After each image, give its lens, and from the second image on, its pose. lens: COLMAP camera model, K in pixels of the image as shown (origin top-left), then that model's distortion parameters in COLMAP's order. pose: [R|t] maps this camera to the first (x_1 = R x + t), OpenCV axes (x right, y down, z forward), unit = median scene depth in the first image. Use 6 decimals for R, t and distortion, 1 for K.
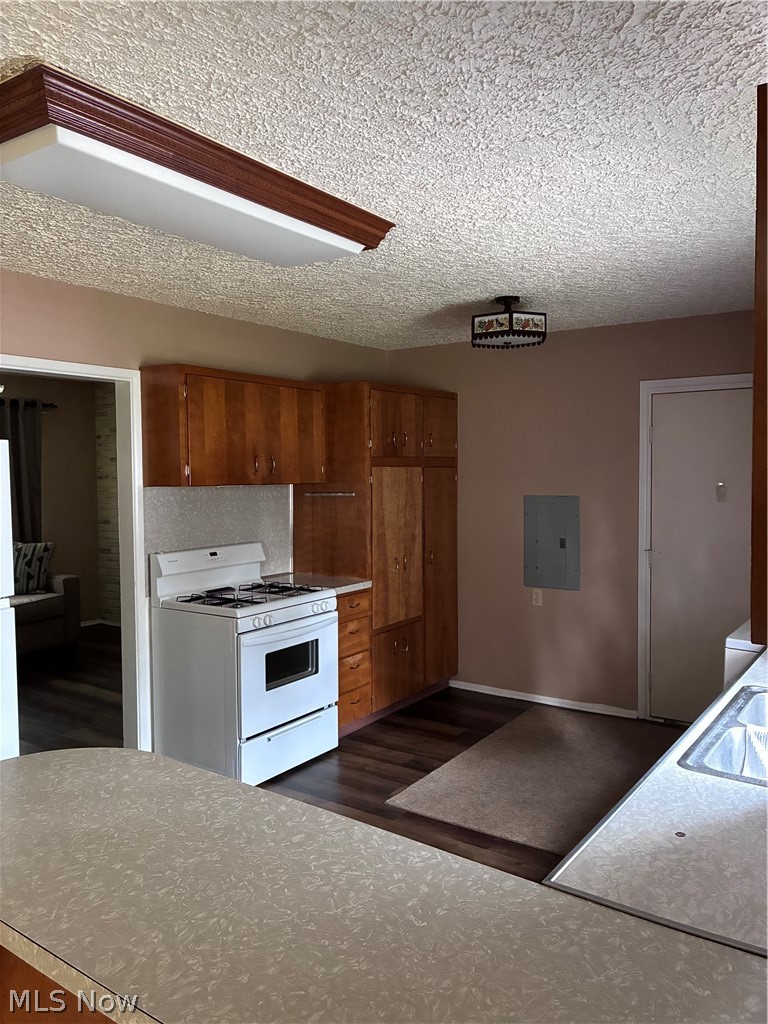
lens RADIAL K [[779.5, 0, 381.9], [0, 779.5, 505.7], [0, 0, 1]] dist [0.061434, -0.072027]
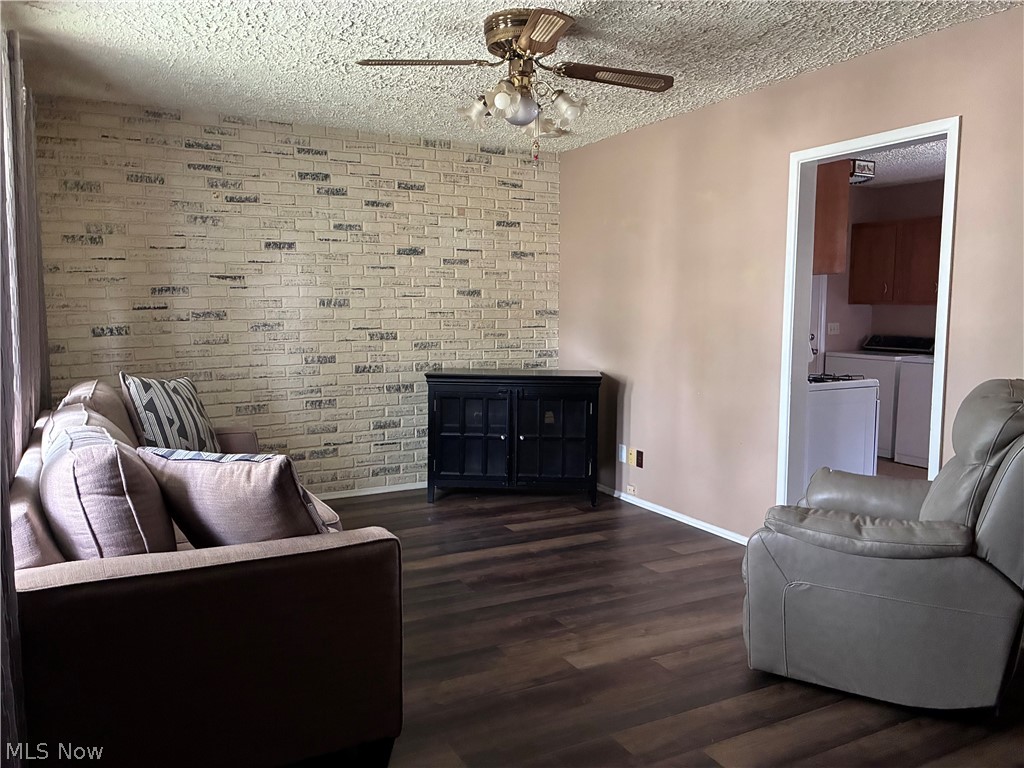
lens RADIAL K [[781.7, 0, 515.5], [0, 781.7, 385.8], [0, 0, 1]] dist [0.042625, -0.054630]
pose [[0.461127, -0.081249, 0.883606, -0.843780], [0.034621, 0.996688, 0.073579, 0.019720], [-0.886658, -0.003338, 0.462413, 0.535222]]
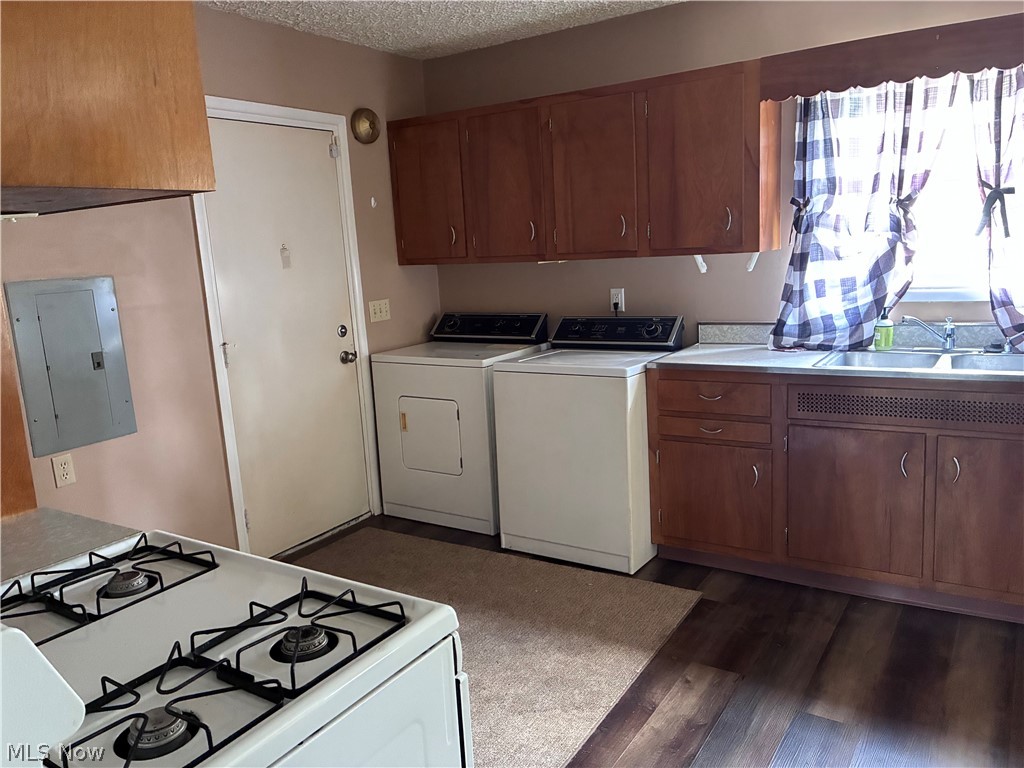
lens RADIAL K [[779.5, 0, 520.1], [0, 779.5, 382.5], [0, 0, 1]] dist [0.061434, -0.072027]
pose [[-0.028964, -0.167133, 0.985509, -0.272308], [0.105627, 0.979891, 0.169285, -0.000963], [-0.993984, 0.108999, -0.010728, 0.551656]]
